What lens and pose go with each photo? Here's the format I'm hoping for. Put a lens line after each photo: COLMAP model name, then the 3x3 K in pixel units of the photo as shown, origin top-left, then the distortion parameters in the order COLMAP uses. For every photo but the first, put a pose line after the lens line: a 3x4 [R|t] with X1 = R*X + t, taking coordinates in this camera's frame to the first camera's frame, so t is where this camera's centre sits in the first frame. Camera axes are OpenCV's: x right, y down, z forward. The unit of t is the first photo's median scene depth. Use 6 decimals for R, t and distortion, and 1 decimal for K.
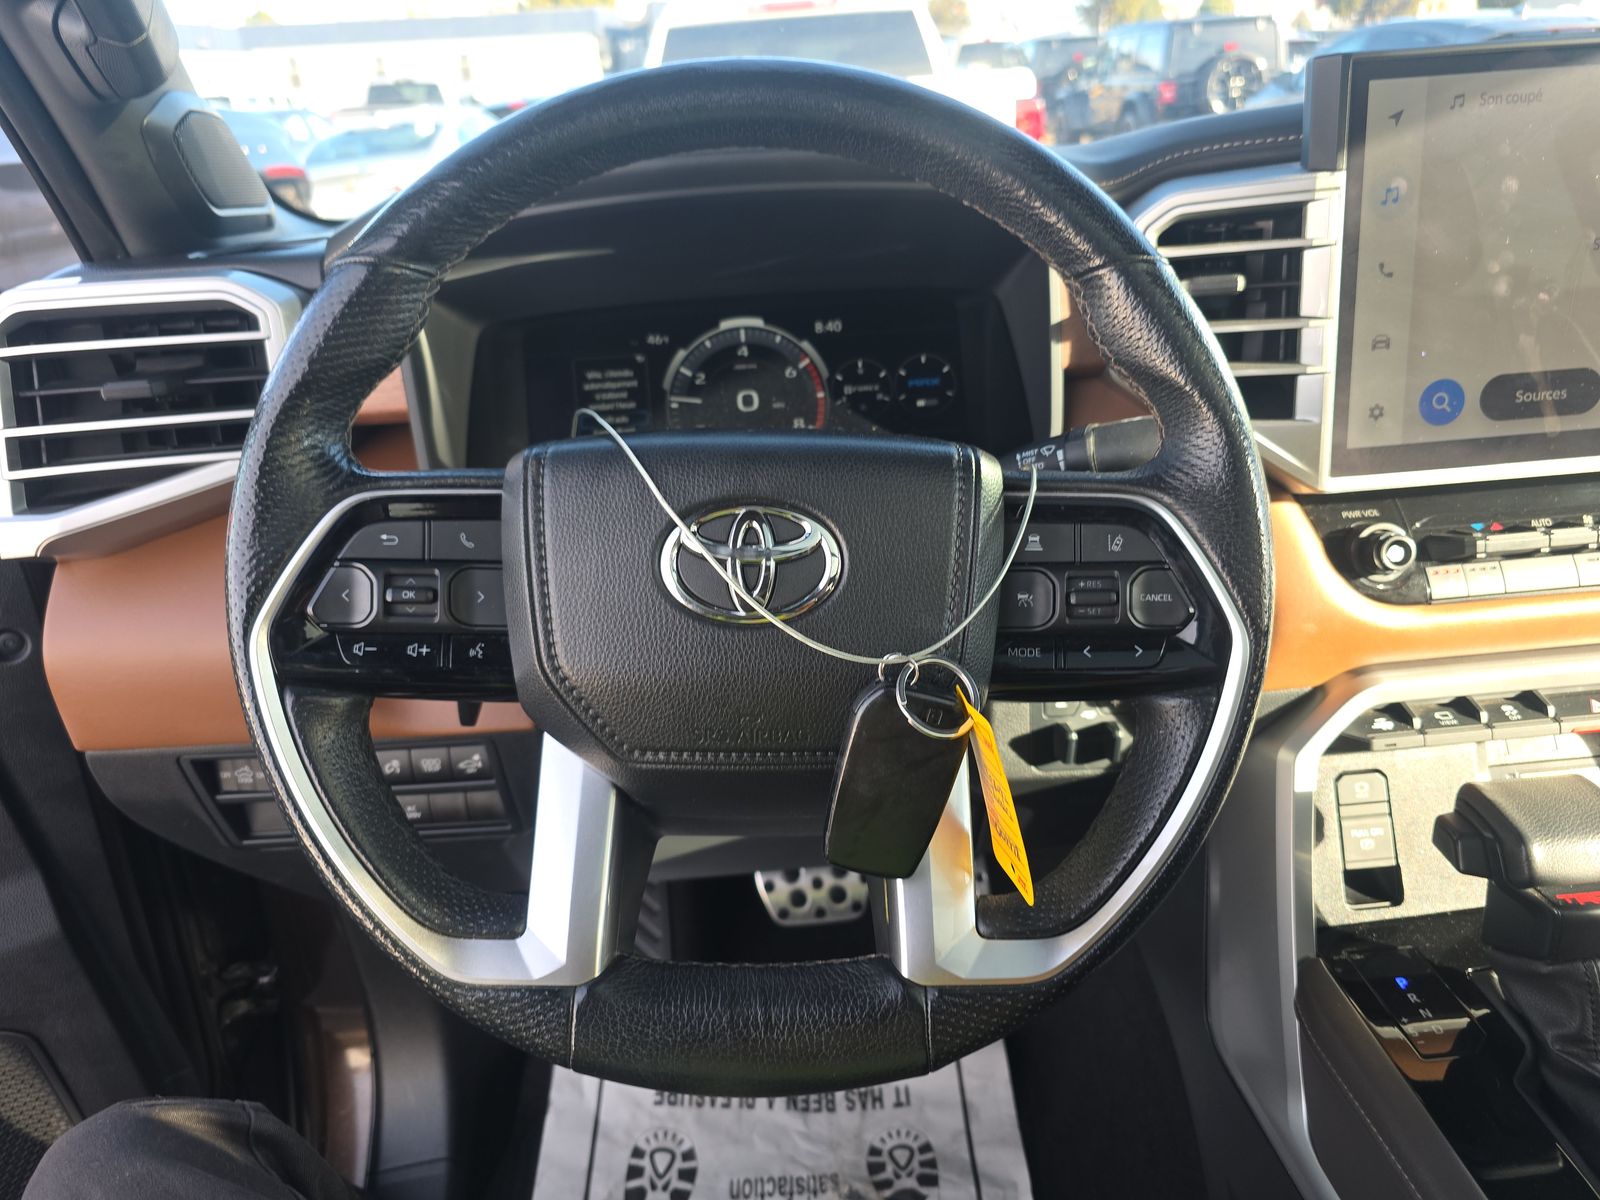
lens RADIAL K [[1081.8, 0, 791.4], [0, 1081.8, 595.5], [0, 0, 1]] dist [0.018489, -0.010328]
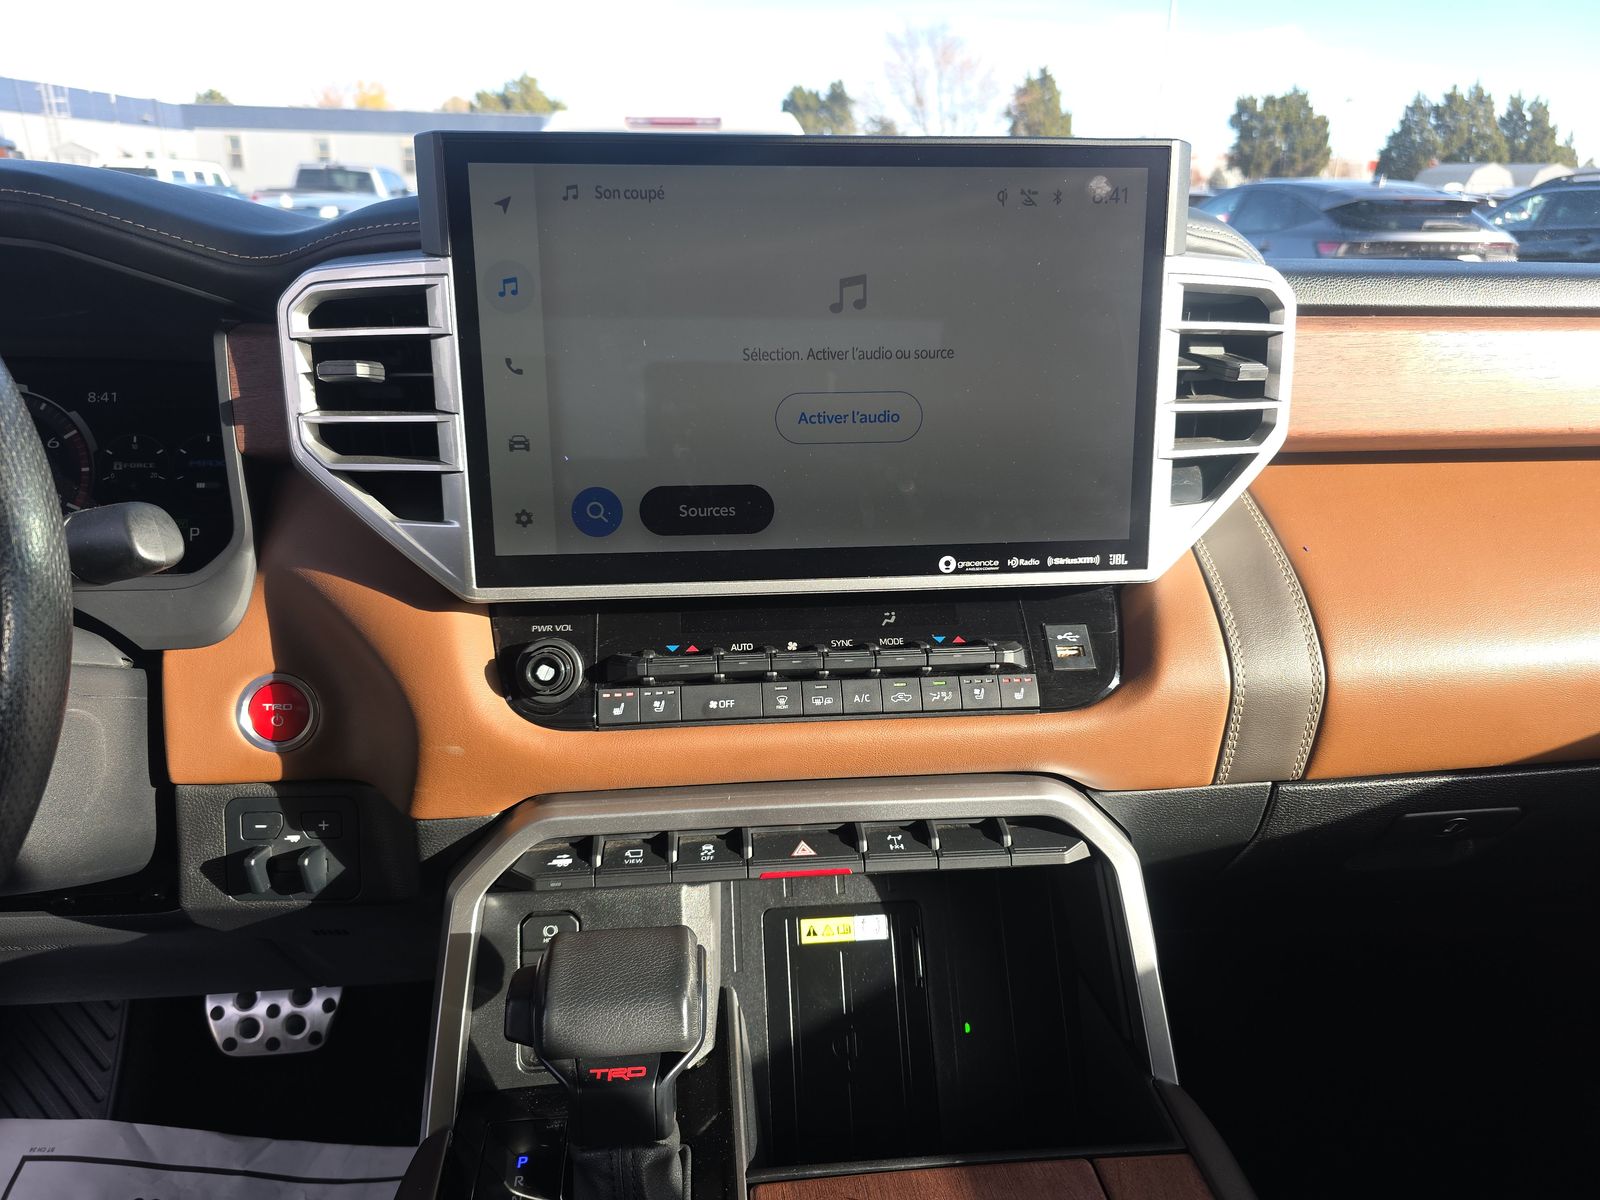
lens RADIAL K [[1081.8, 0, 768.7], [0, 1081.8, 617.8], [0, 0, 1]] dist [0.018489, -0.010328]
pose [[0.996879, 0.052051, 0.059356, 0.600822], [-0.047542, 0.996050, -0.074991, -0.022521], [-0.063024, 0.071935, 0.995416, 0.070100]]
